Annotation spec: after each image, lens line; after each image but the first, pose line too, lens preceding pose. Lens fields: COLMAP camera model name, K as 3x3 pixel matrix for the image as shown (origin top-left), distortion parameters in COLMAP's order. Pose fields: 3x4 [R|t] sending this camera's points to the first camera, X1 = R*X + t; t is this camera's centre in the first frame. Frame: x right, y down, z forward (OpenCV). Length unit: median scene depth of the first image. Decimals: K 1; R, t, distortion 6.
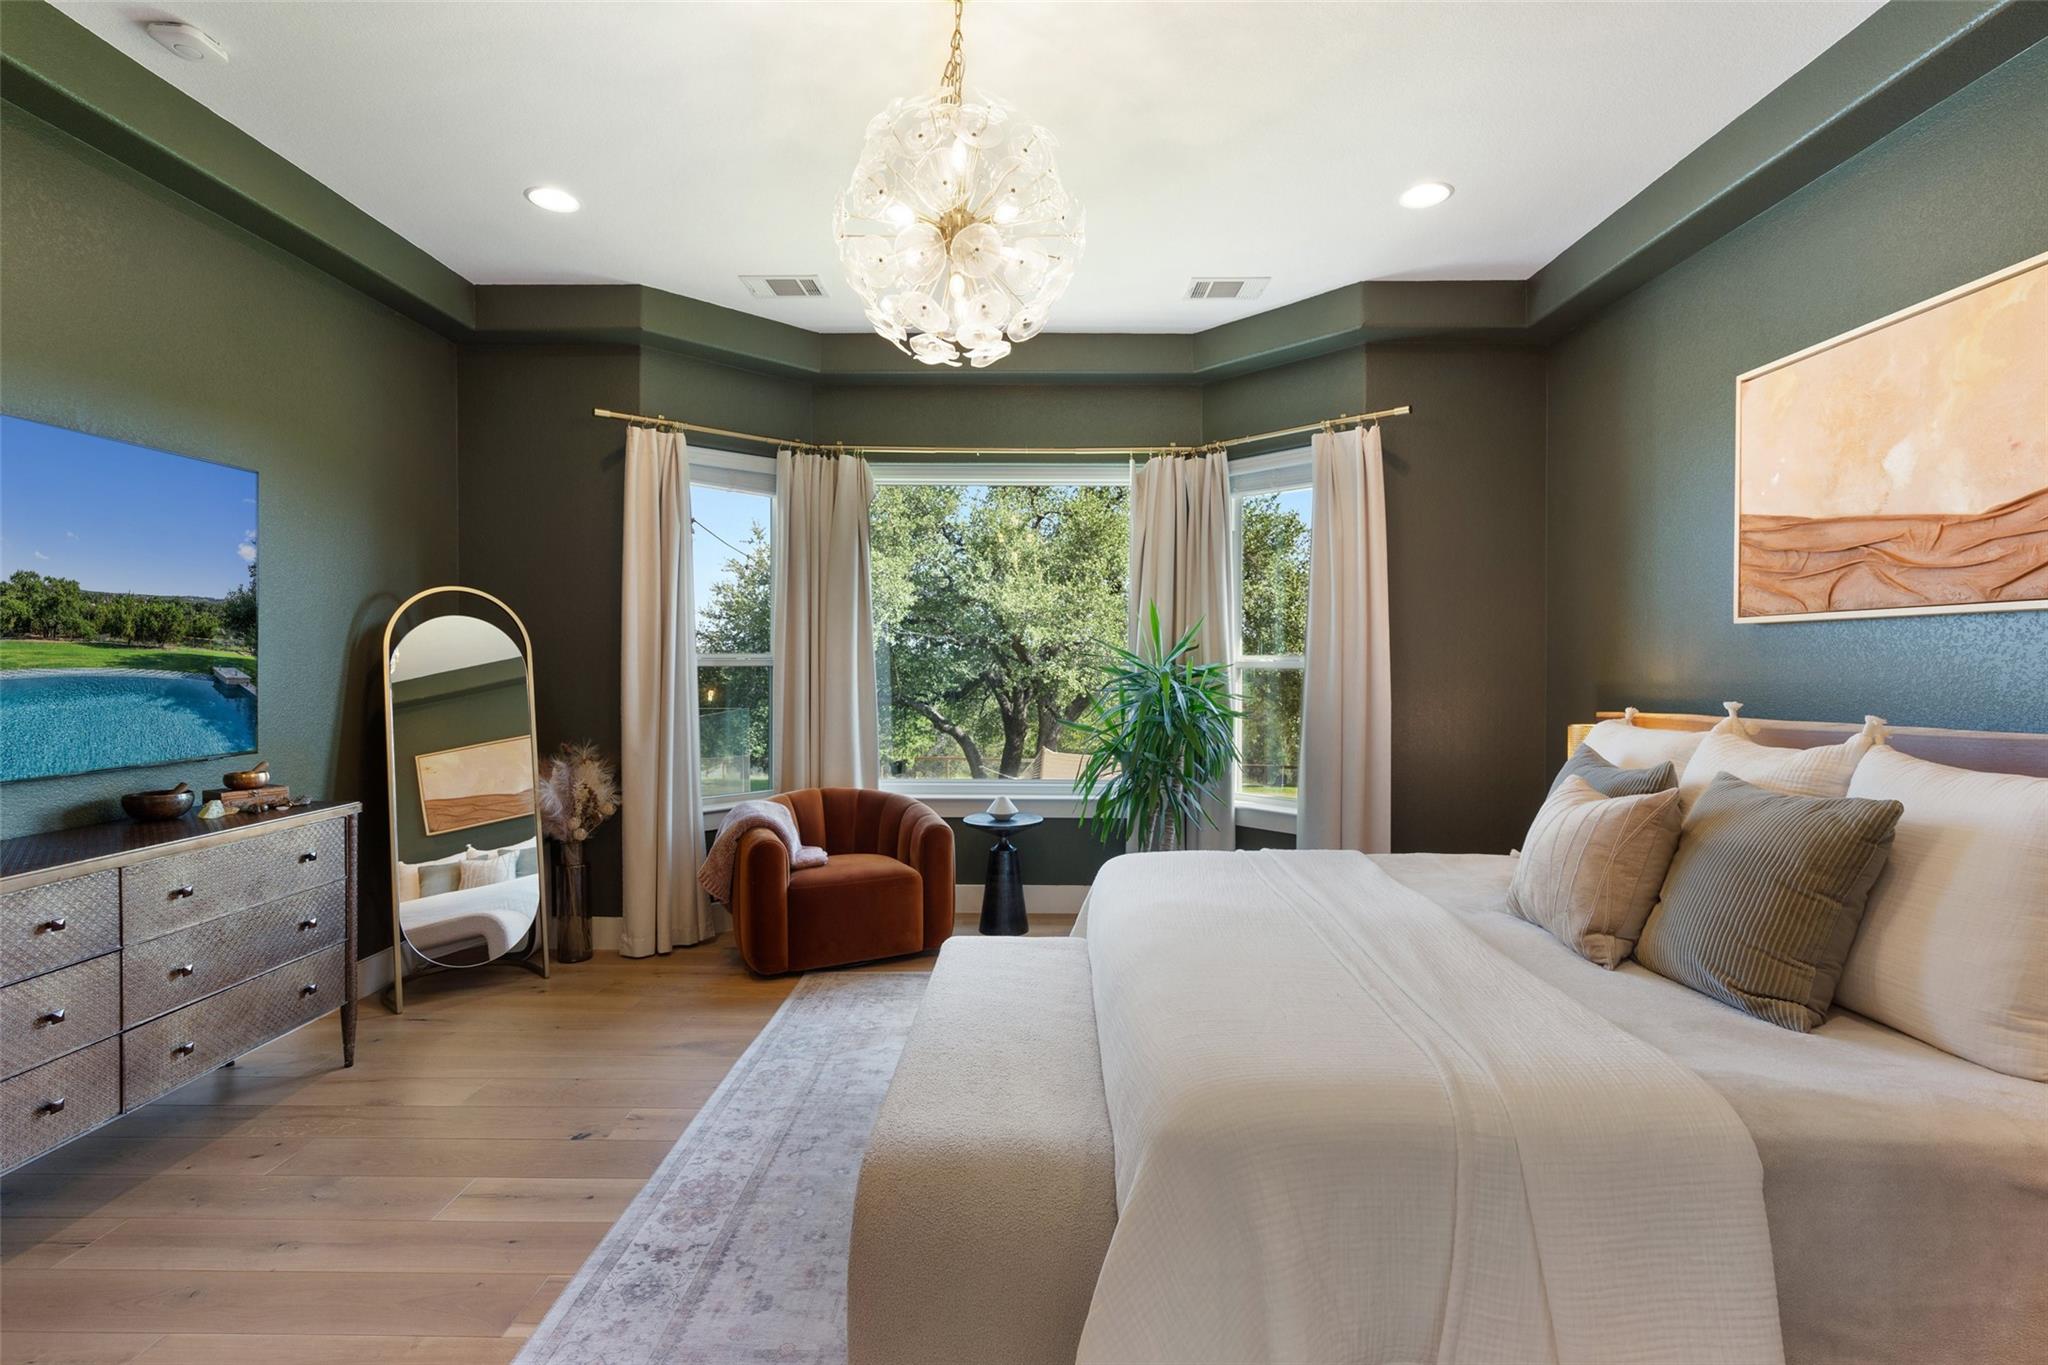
lens RADIAL K [[959.4, 0, 1022.8], [0, 959.4, 671.1], [0, 0, 1]] dist [-0.004215, -0.000226]
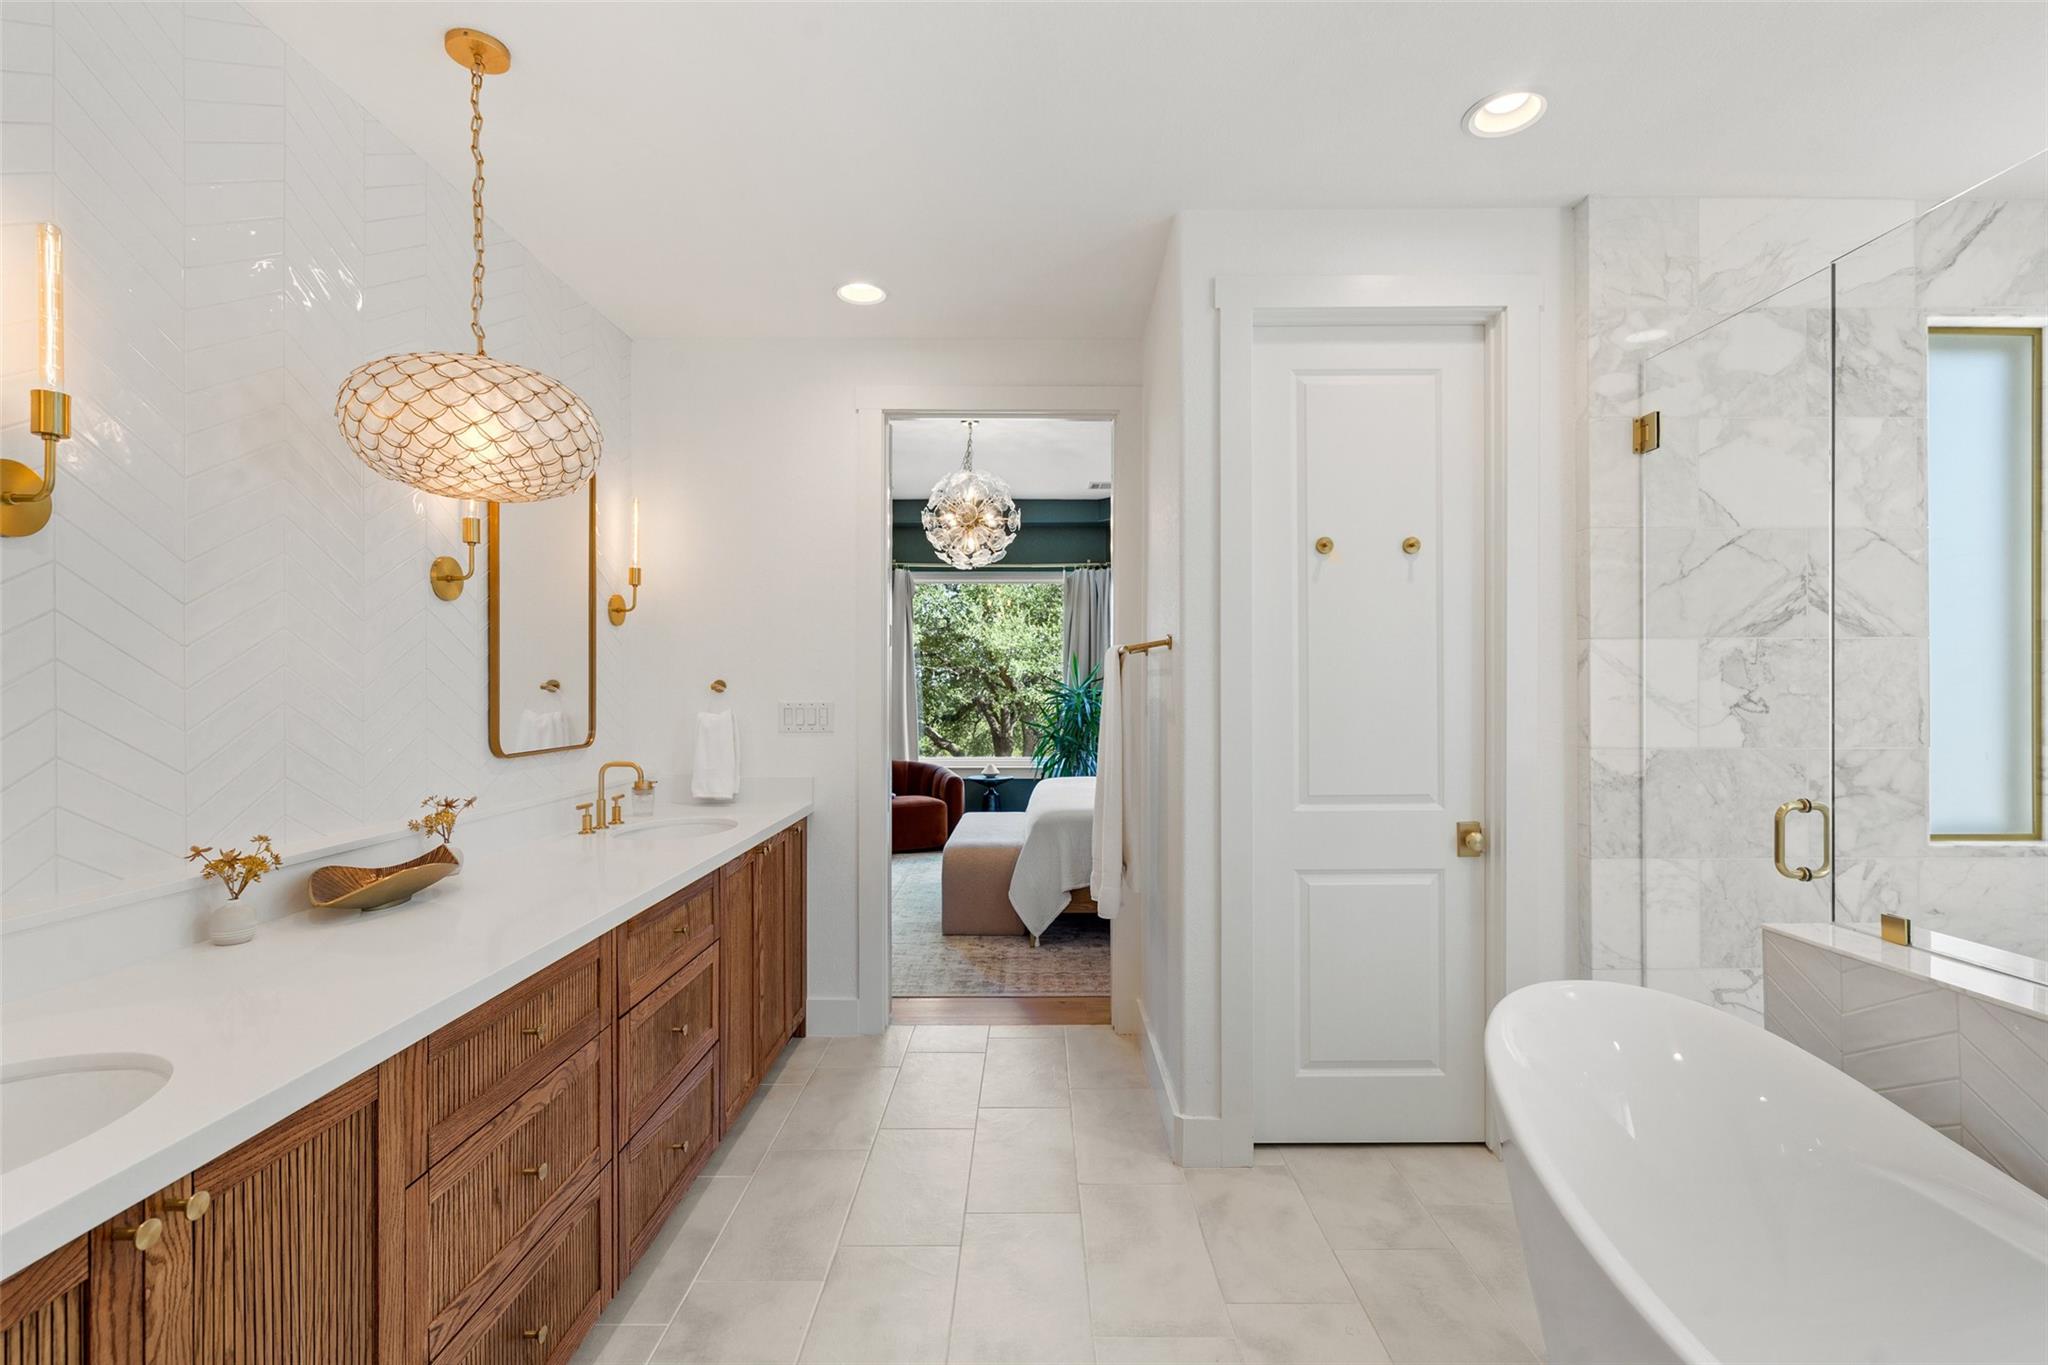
lens RADIAL K [[959.4, 0, 1023.7], [0, 959.4, 683.9], [0, 0, 1]] dist [-0.004215, -0.000226]
pose [[0.999930, -0.004823, 0.010829, 0.006216], [0.004990, 0.999869, -0.015406, 0.003196], [-0.010753, 0.015459, 0.999823, -0.218830]]
